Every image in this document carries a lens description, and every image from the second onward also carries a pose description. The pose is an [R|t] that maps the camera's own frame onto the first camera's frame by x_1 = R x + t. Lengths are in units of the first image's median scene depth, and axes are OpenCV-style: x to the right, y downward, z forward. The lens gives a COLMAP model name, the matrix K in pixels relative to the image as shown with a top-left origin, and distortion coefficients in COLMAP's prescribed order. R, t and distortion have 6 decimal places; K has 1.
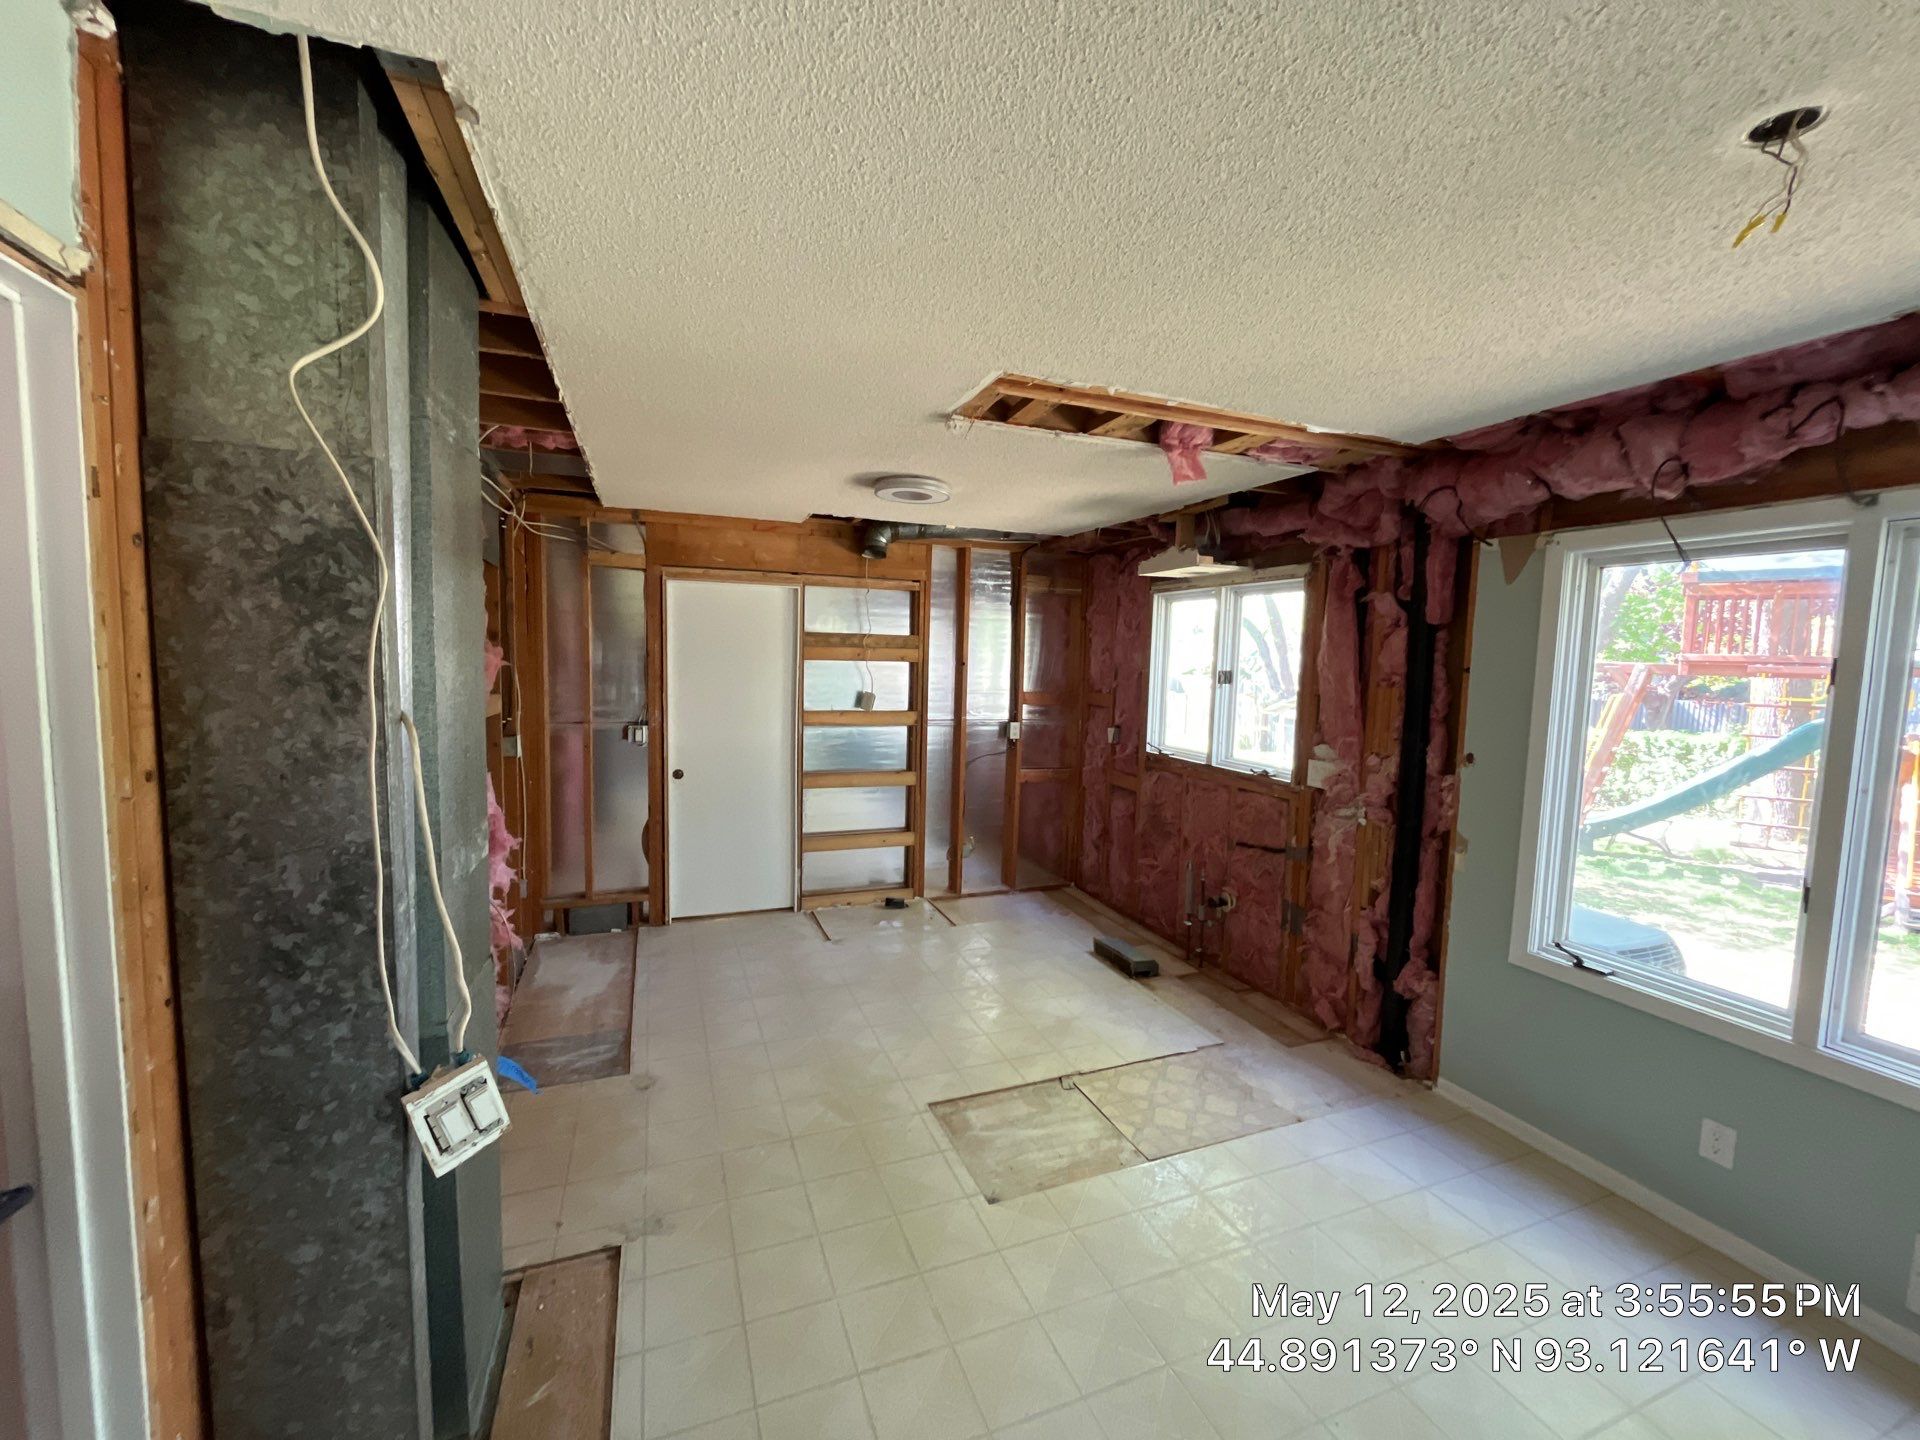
lens RADIAL K [[781.8, 0, 963.4], [0, 781.8, 718.1], [0, 0, 1]] dist [-0.000109, -0.000373]
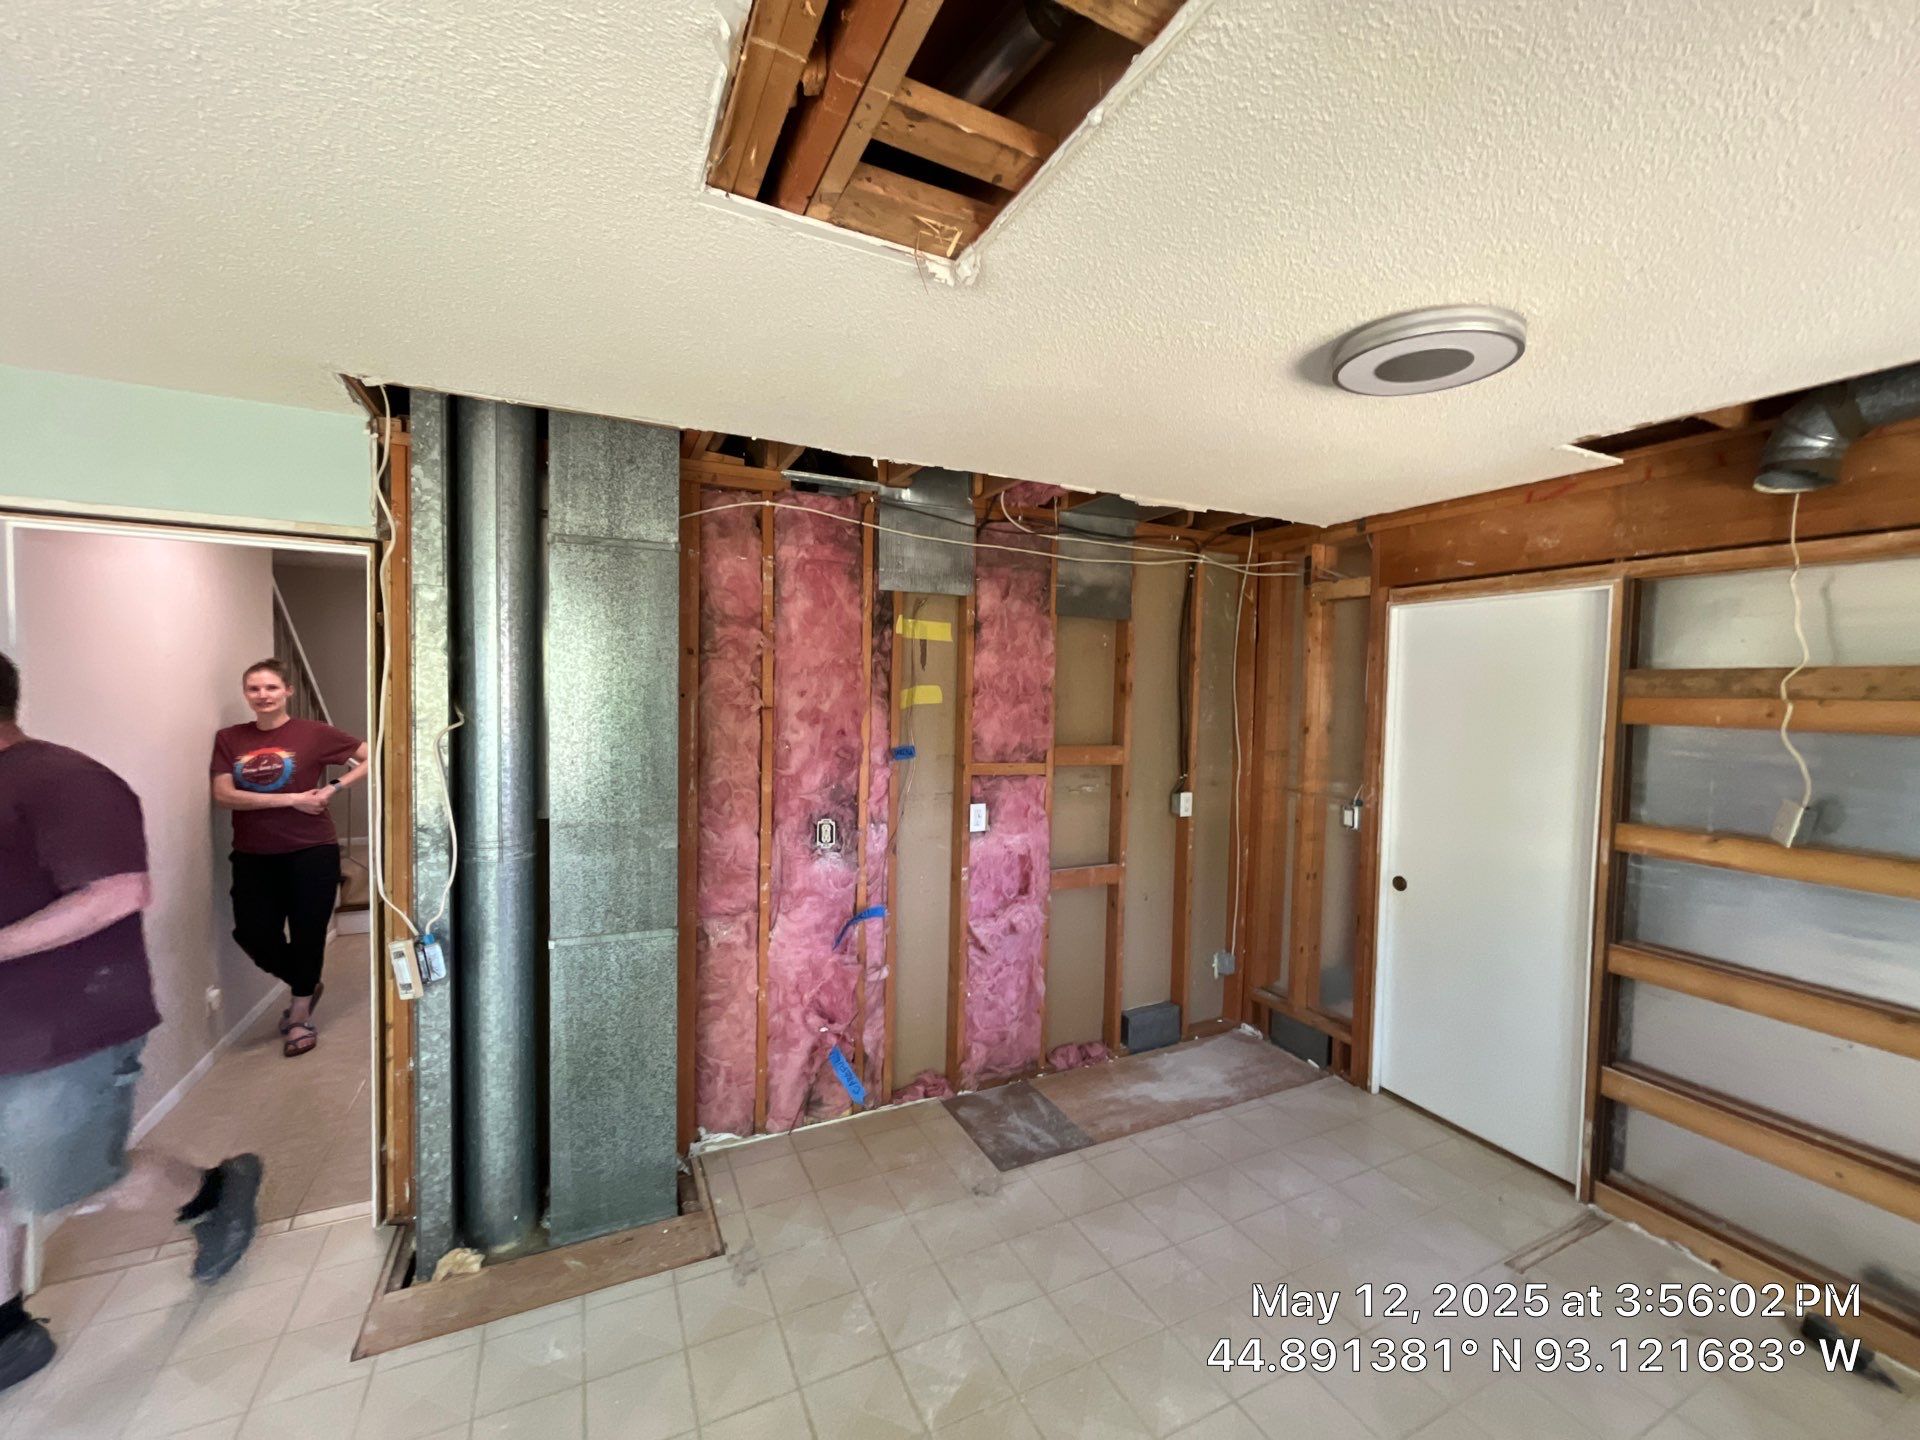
lens RADIAL K [[781.8, 0, 962.4], [0, 781.8, 722.7], [0, 0, 1]] dist [-0.000109, -0.000373]
pose [[0.075682, 0.016331, -0.996998, 0.330814], [-0.101292, 0.994819, 0.008607, -0.041276], [0.991974, 0.100337, 0.076944, 0.619929]]
